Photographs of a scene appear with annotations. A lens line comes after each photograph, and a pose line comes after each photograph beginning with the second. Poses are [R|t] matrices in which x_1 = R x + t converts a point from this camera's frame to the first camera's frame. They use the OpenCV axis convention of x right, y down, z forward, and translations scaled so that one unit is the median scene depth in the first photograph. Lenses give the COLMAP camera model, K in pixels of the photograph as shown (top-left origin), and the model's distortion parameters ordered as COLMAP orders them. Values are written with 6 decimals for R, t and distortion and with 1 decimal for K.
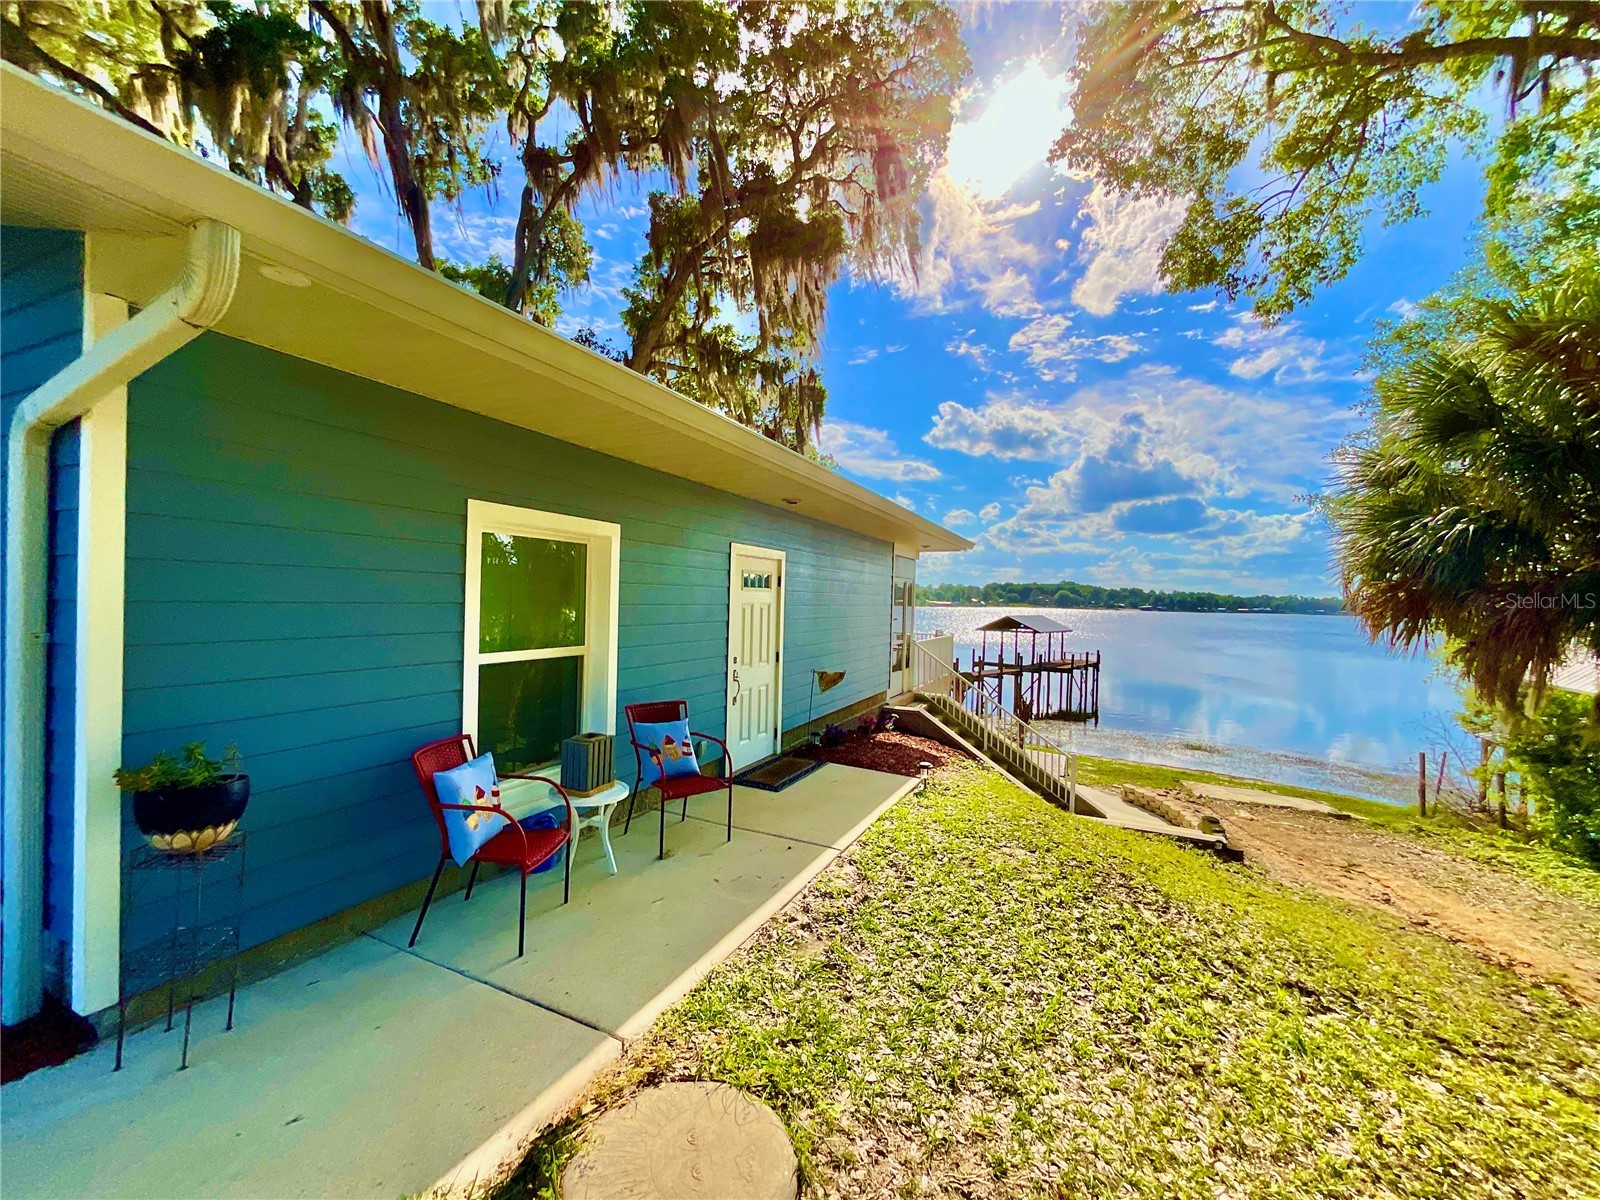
lens RADIAL K [[652.9, 0, 799.6], [0, 652.9, 610.9], [0, 0, 1]] dist [-0.002766, 0.000235]
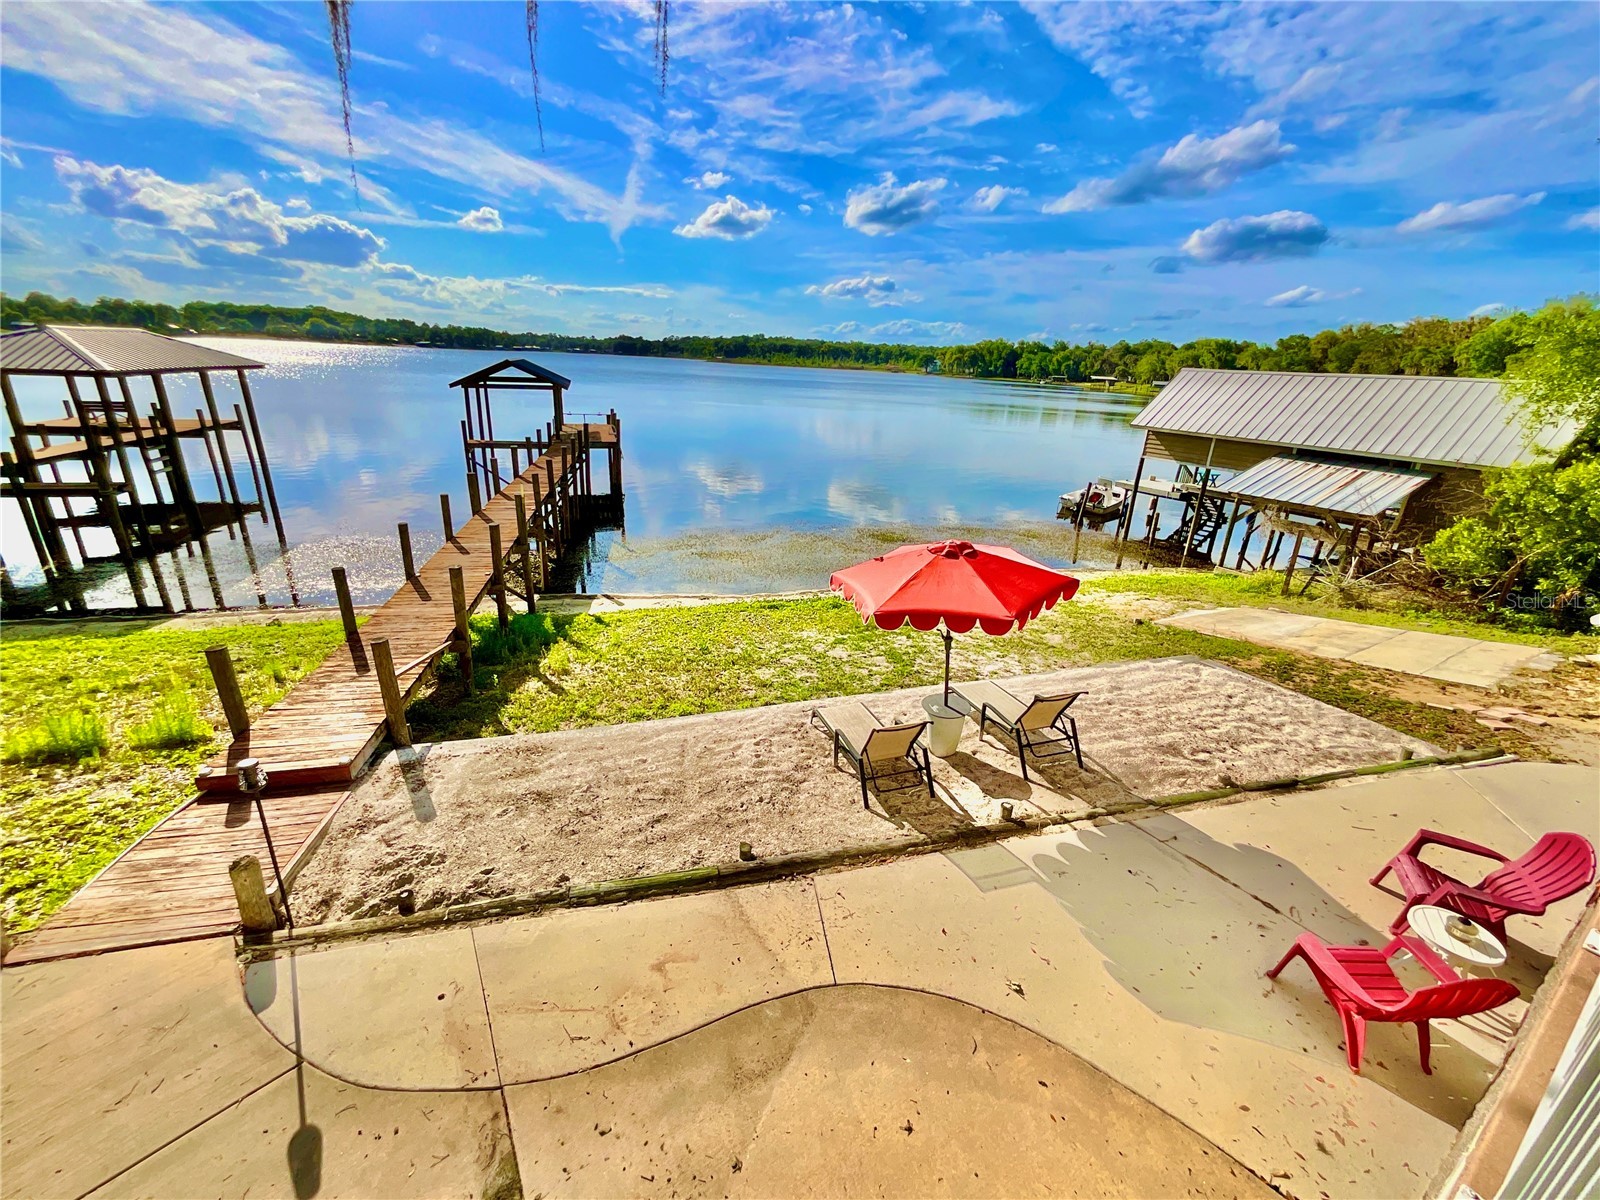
lens RADIAL K [[652.9, 0, 797.8], [0, 652.9, 594.6], [0, 0, 1]] dist [-0.002766, 0.000235]
pose [[0.542663, -0.281485, 0.791381, -0.227028], [-0.017852, 0.938097, 0.345912, -0.008063], [-0.839761, -0.201842, 0.504045, 1.307747]]
